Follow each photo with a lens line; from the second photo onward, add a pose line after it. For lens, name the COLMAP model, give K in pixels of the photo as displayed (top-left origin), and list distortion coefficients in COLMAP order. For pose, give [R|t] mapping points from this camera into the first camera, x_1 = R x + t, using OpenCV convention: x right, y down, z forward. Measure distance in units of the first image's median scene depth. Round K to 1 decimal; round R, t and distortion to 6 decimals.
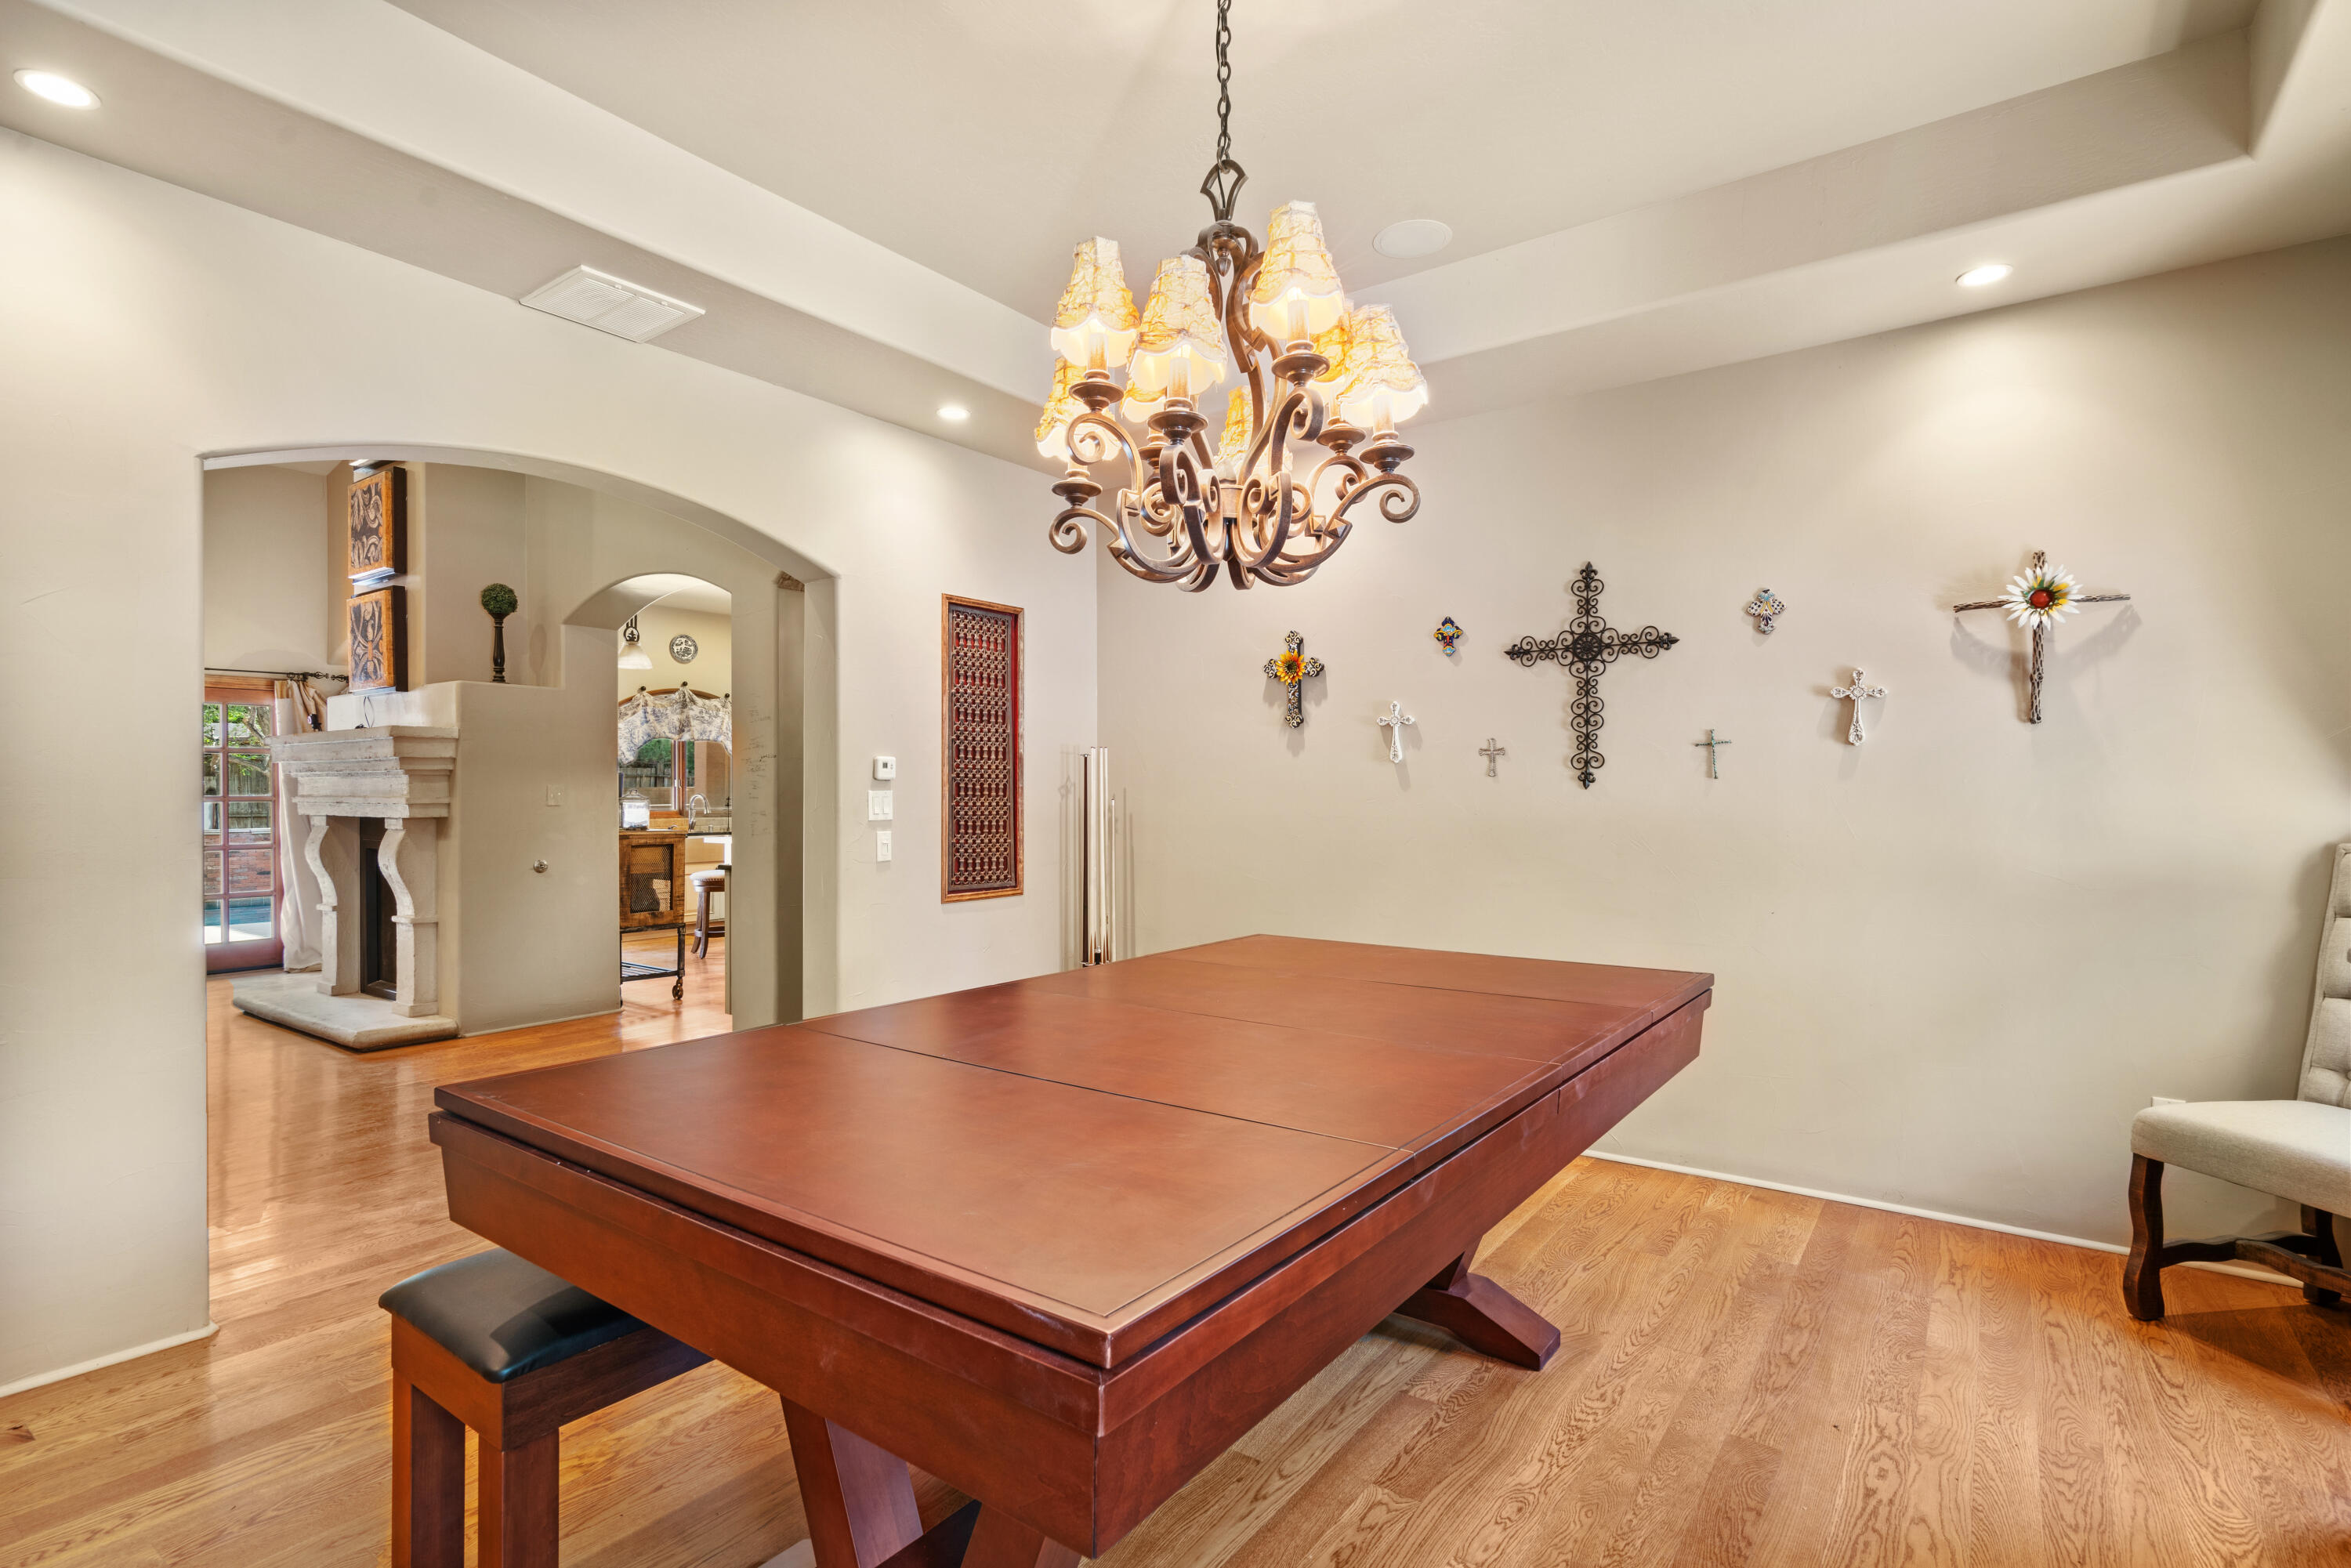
lens RADIAL K [[1135.2, 0, 1168.4], [0, 1135.2, 792.4], [0, 0, 1]] dist [0.003685, 0.000745]
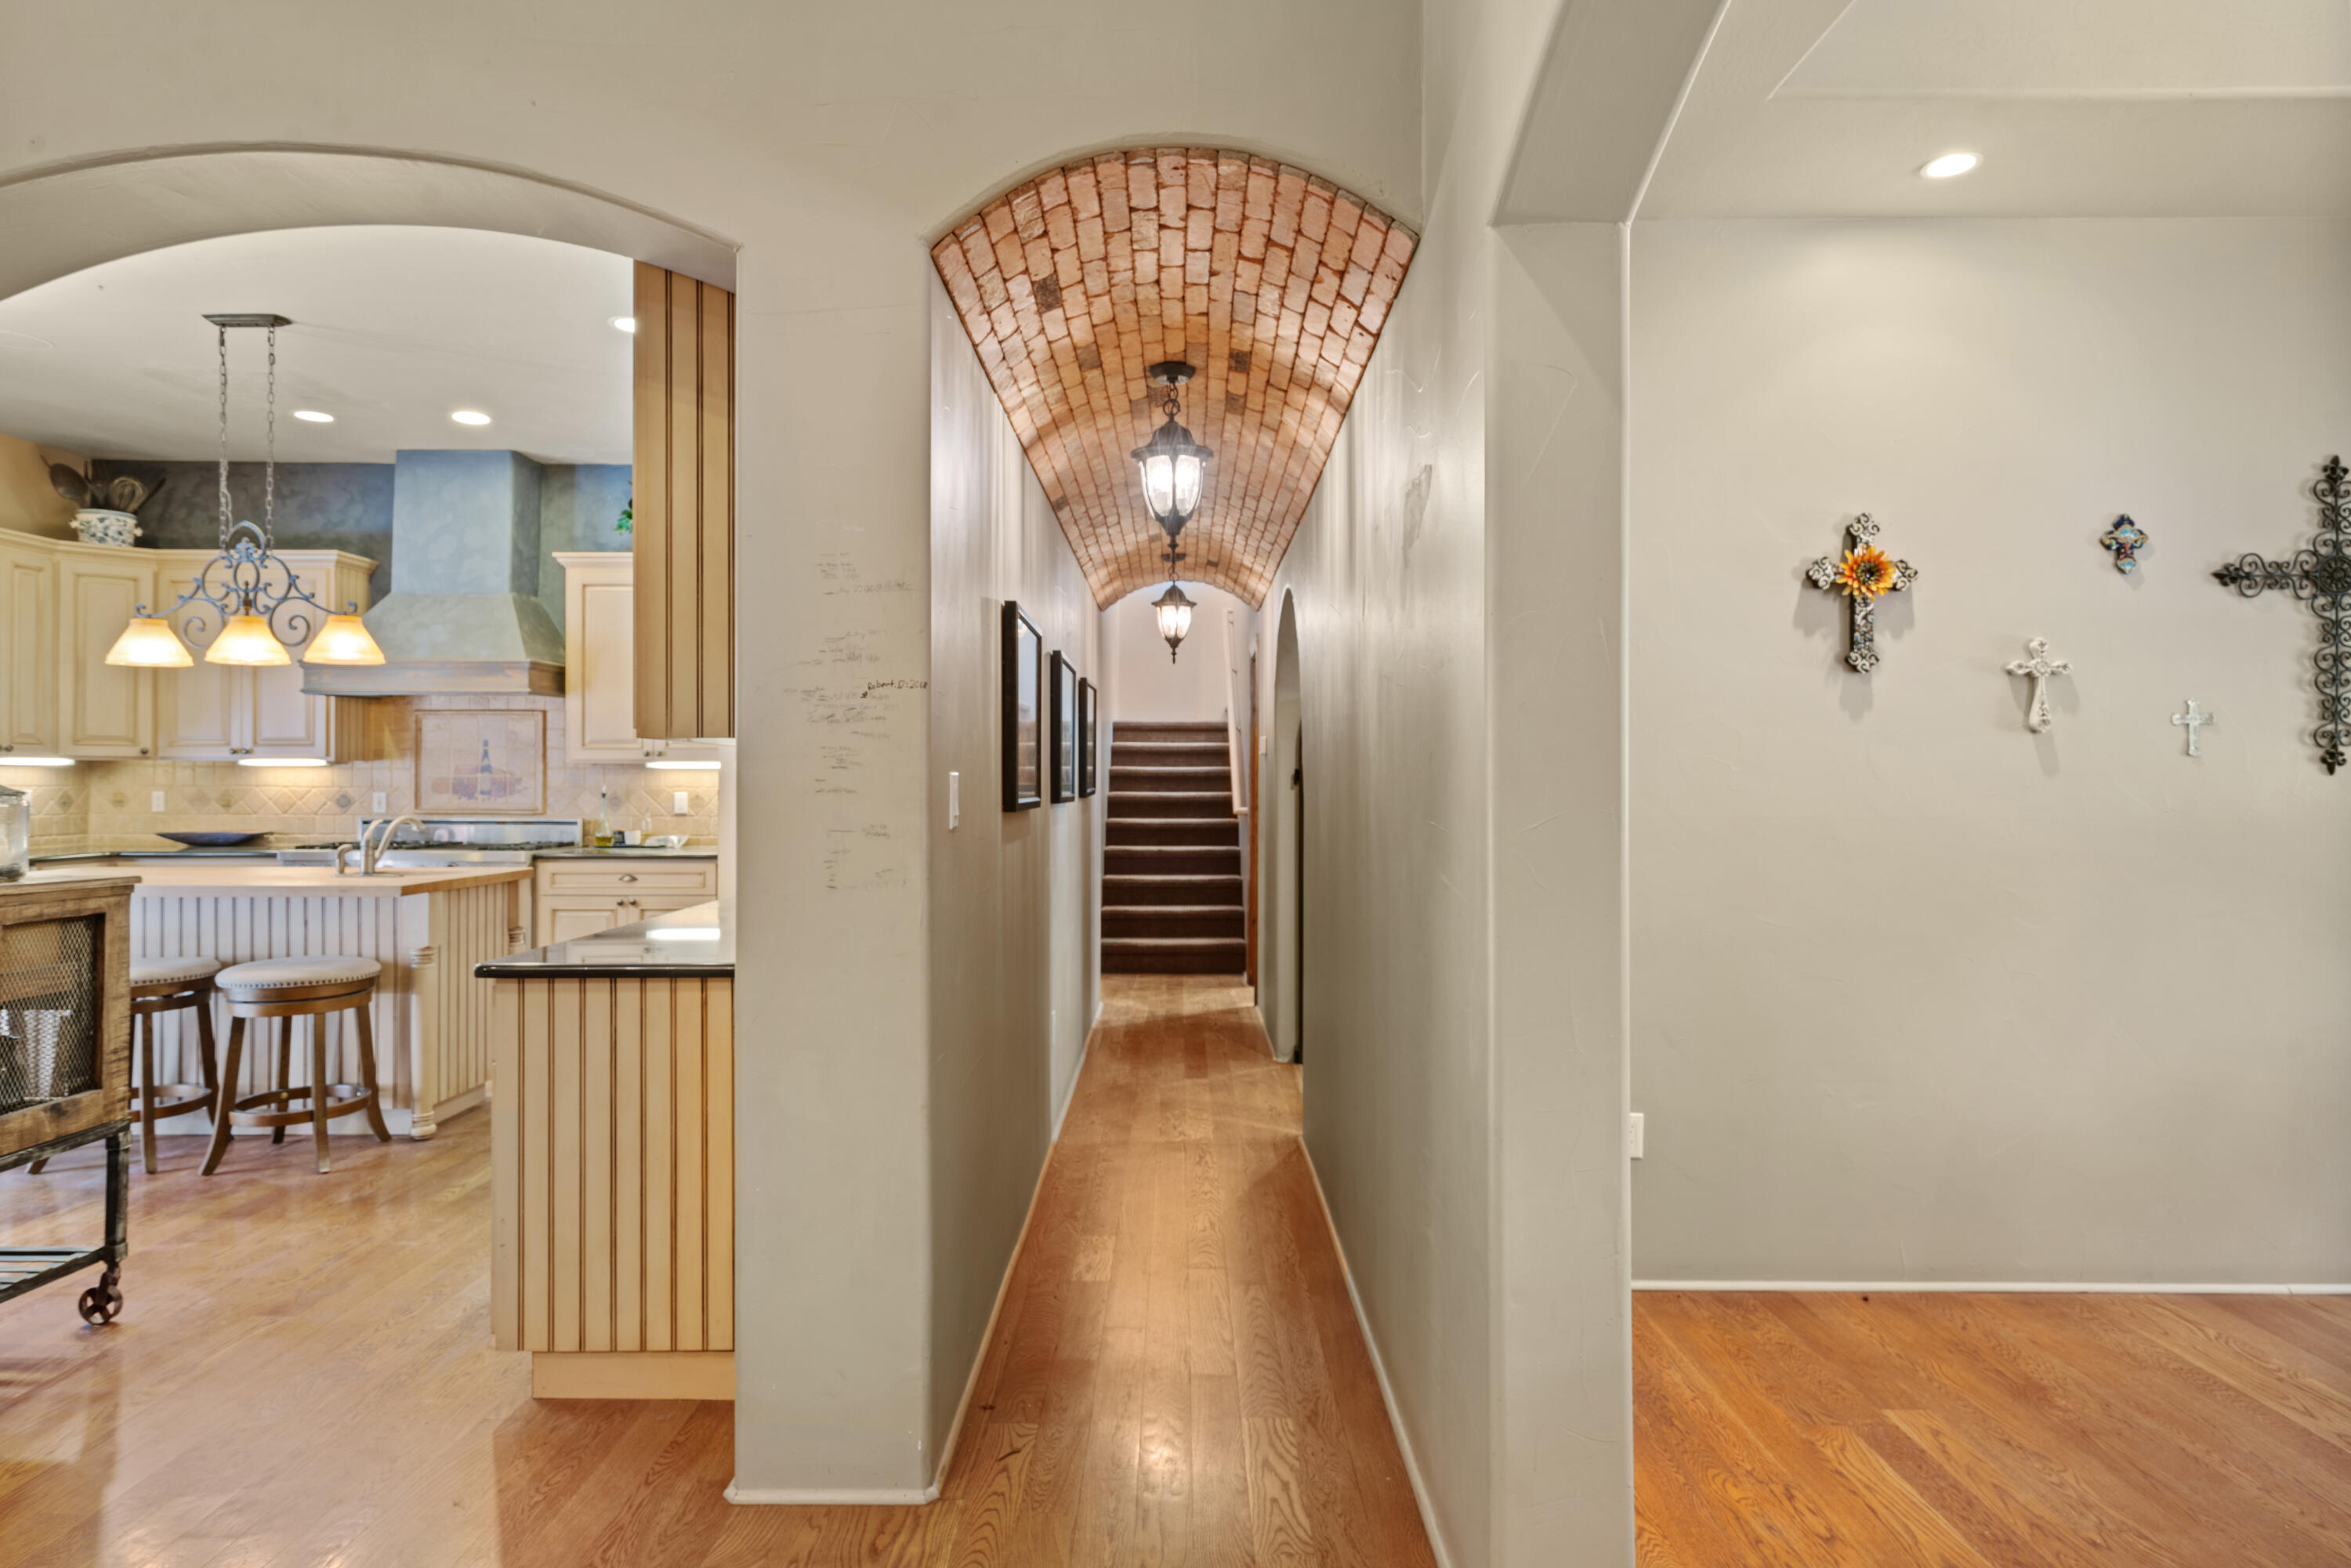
lens RADIAL K [[1324.7, 0, 1168.3], [0, 1324.7, 772.4], [0, 0, 1]] dist [0.006916, 0.002582]
pose [[0.808588, 0.003656, 0.588364, -0.627723], [-0.001854, 0.999992, -0.003666, -0.000283], [-0.588372, 0.001873, 0.808588, 0.665862]]
